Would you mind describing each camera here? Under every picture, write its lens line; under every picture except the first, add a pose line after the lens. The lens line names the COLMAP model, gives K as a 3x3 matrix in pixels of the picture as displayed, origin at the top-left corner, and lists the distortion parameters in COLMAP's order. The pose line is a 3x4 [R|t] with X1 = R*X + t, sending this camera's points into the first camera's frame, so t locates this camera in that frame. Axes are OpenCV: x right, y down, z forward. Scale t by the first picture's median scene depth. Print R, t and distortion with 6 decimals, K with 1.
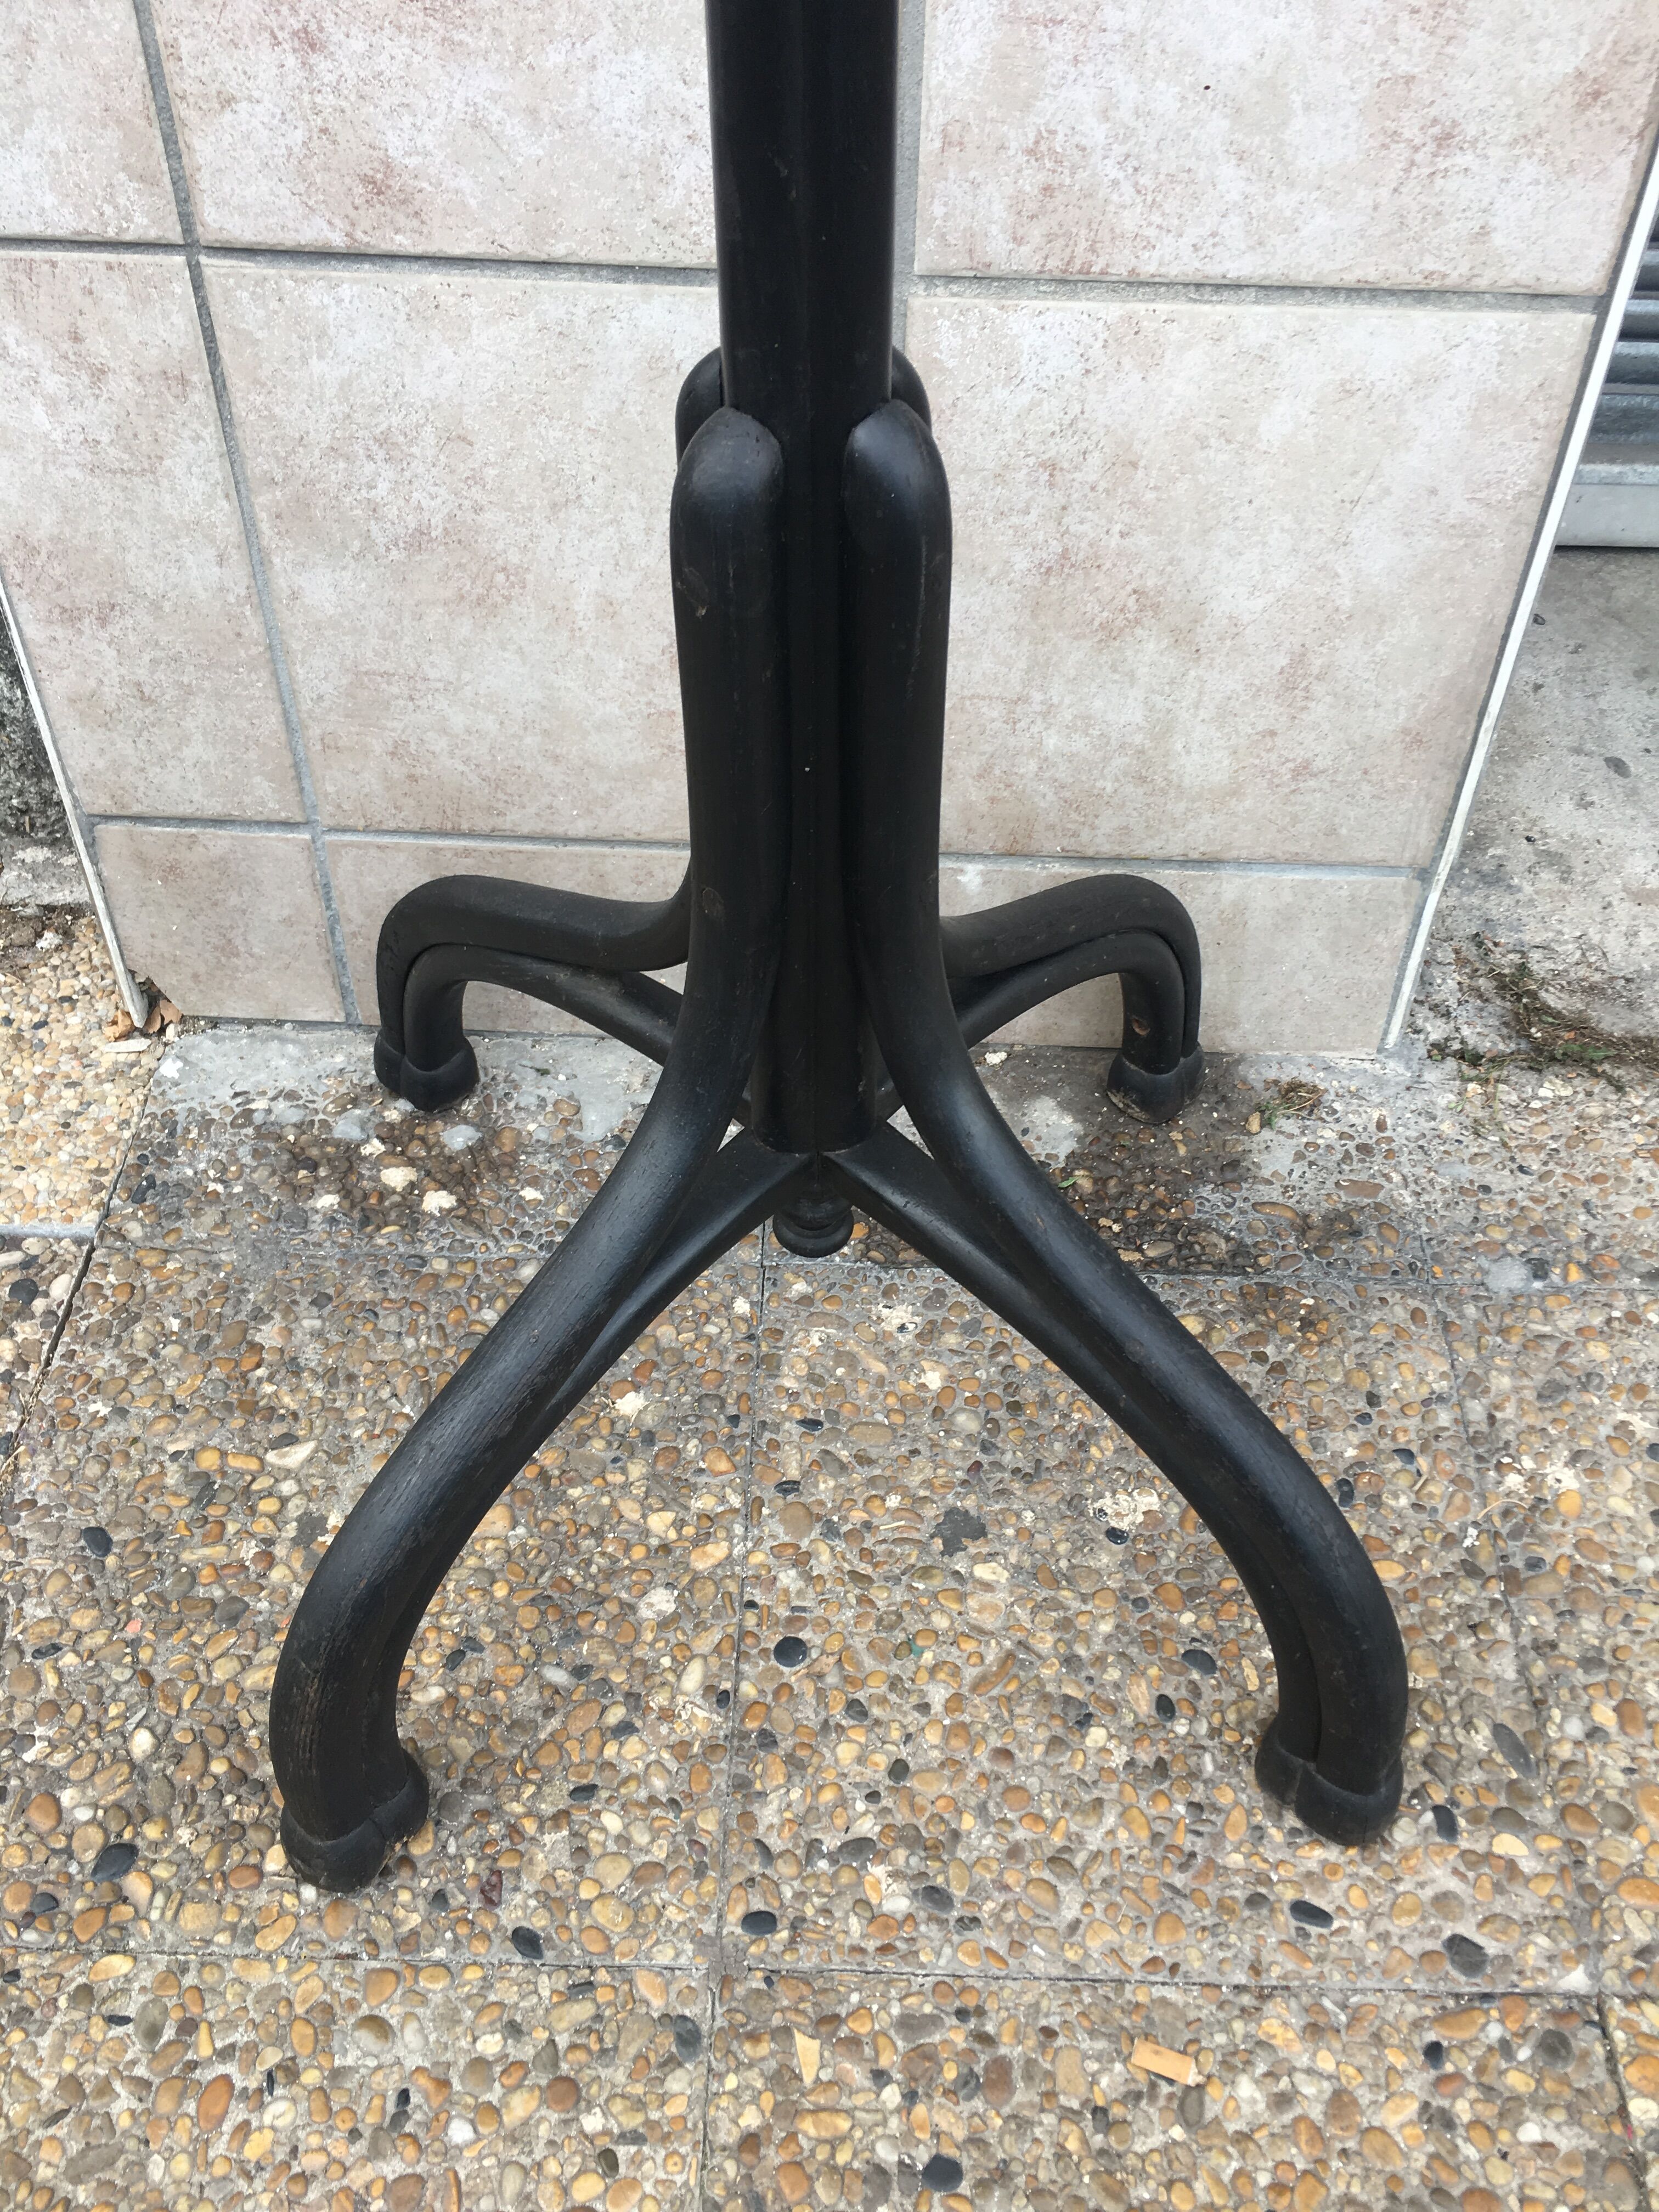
lens RADIAL K [[1907.1, 0, 839.7], [0, 1907.1, 1106.7], [0, 0, 1]] dist [0.070208, -0.115319]
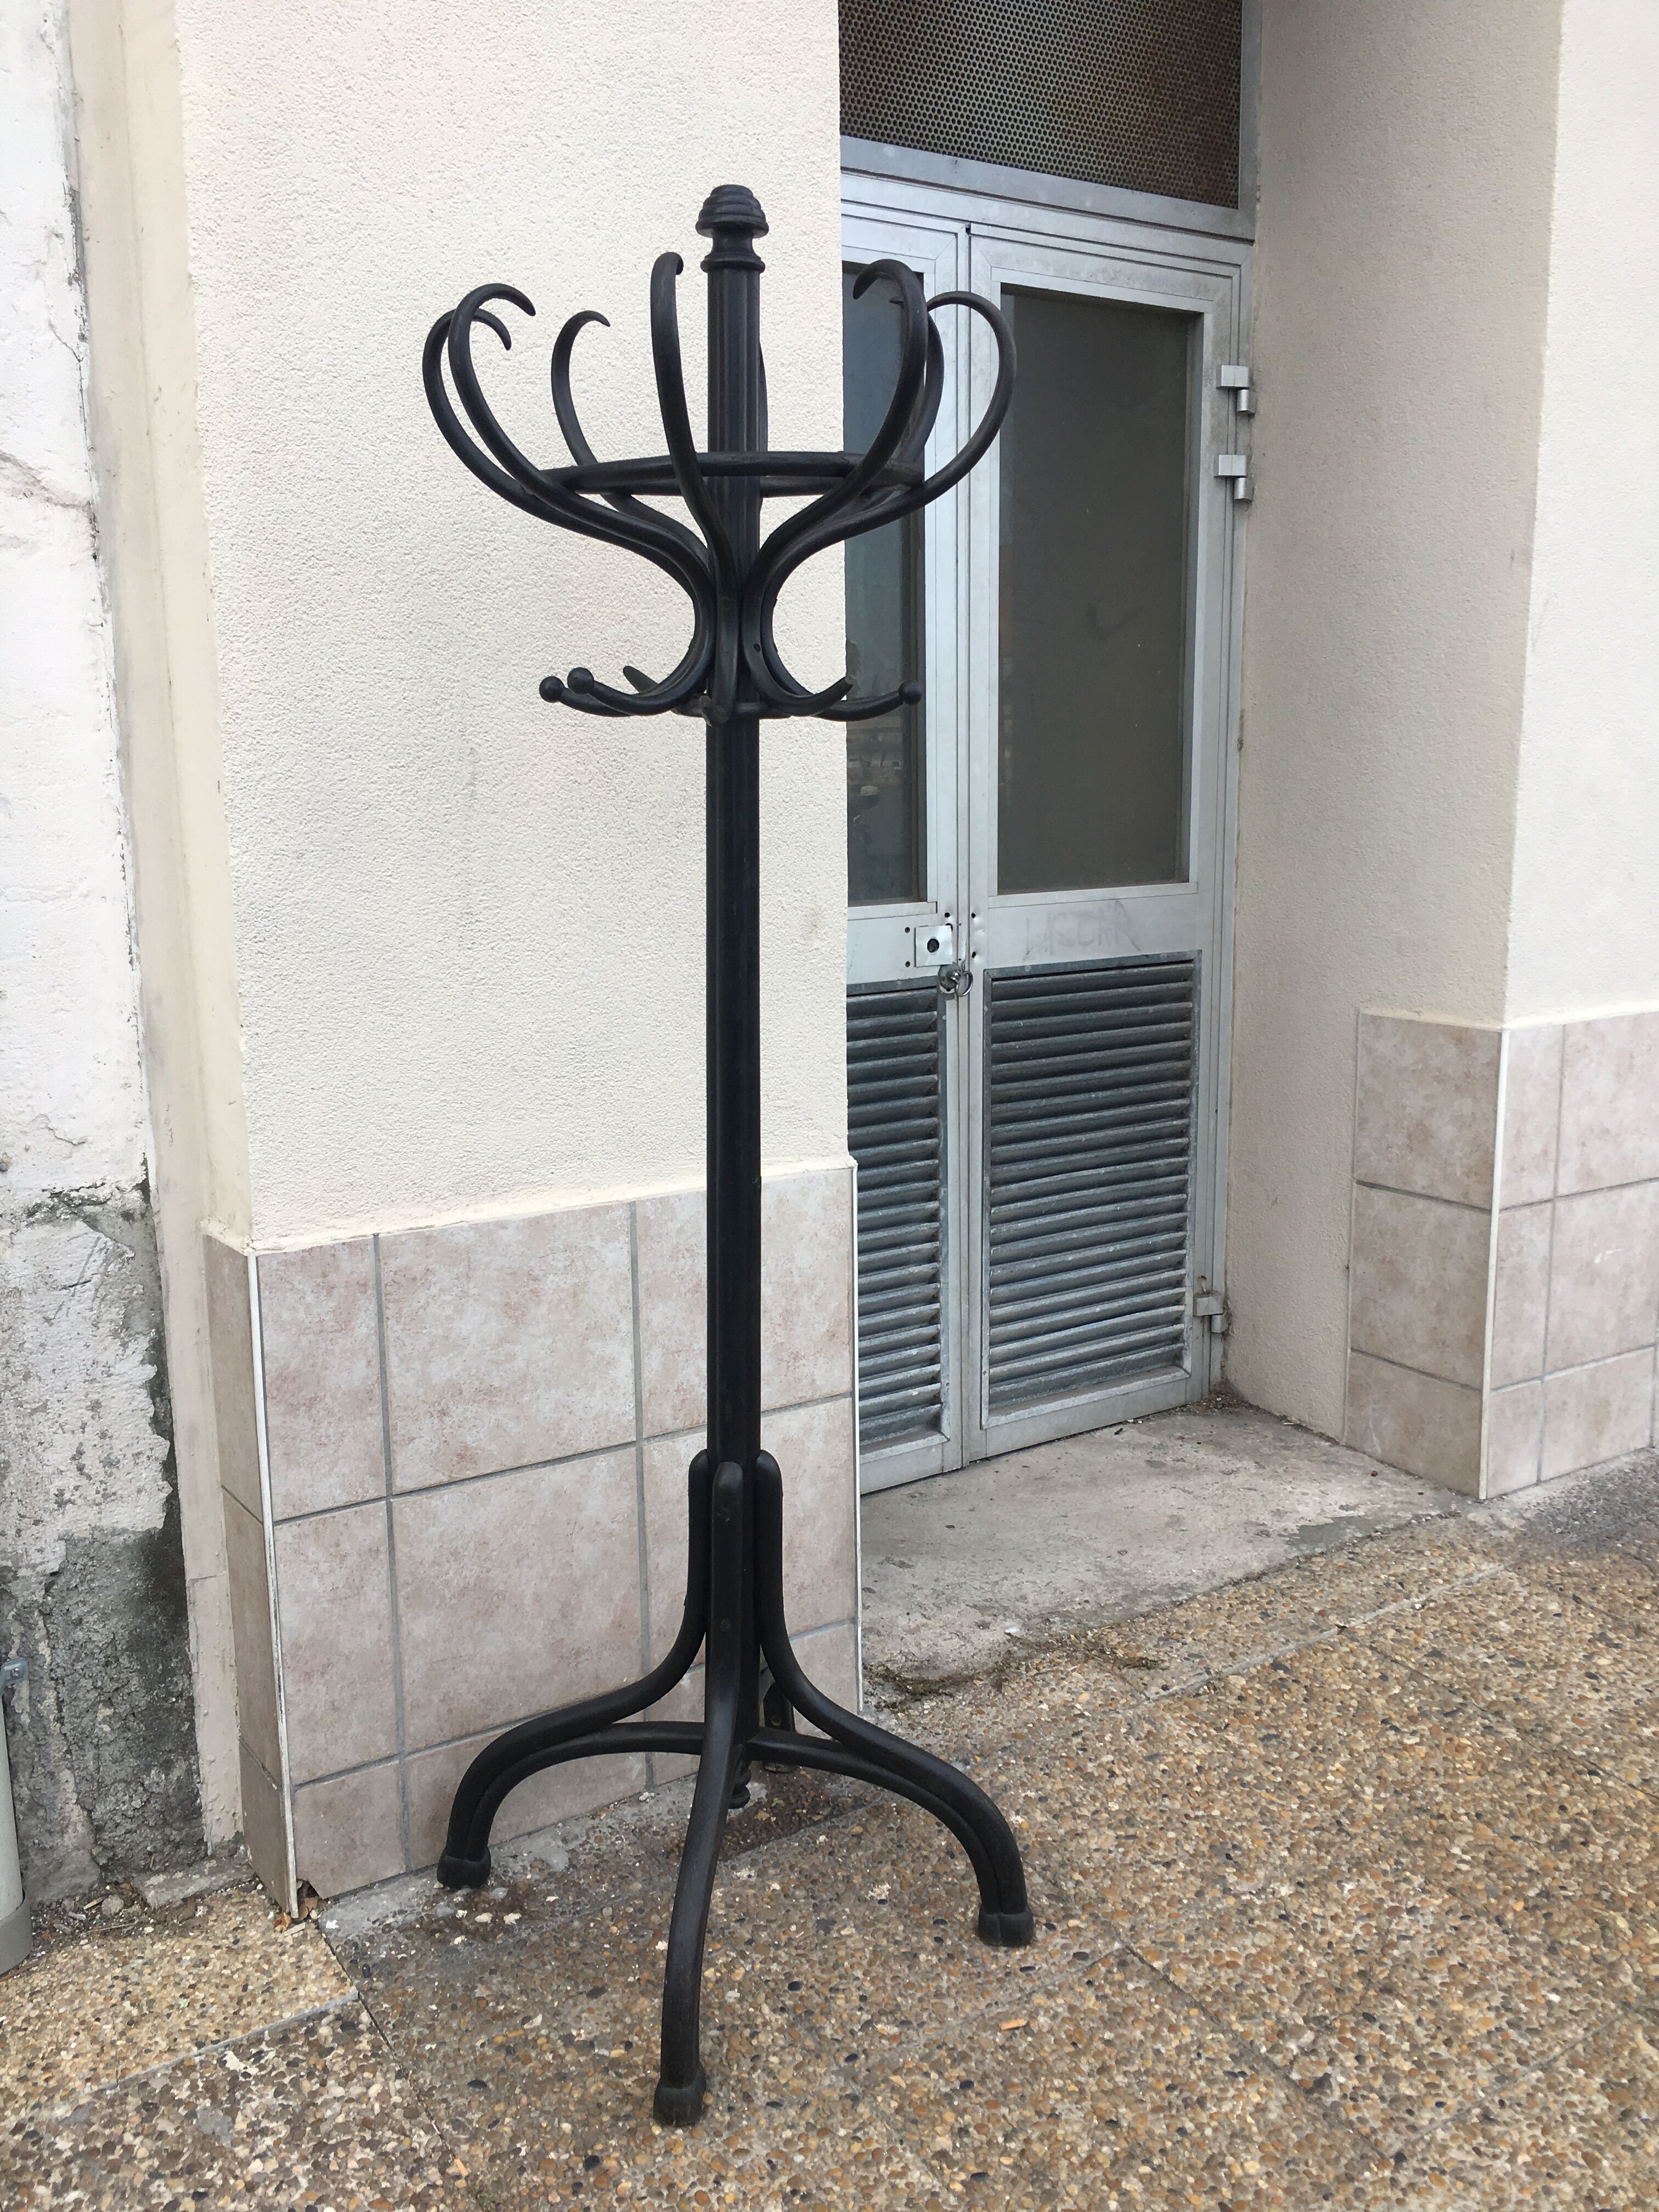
lens RADIAL K [[1989.7, 0, 803.9], [0, 1989.7, 1103.0], [0, 0, 1]] dist [0.182947, -0.245628]
pose [[0.836396, -0.138595, 0.530315, -1.217360], [0.408122, 0.803313, -0.433734, 0.521509], [-0.365895, 0.579206, 0.728451, -1.456325]]
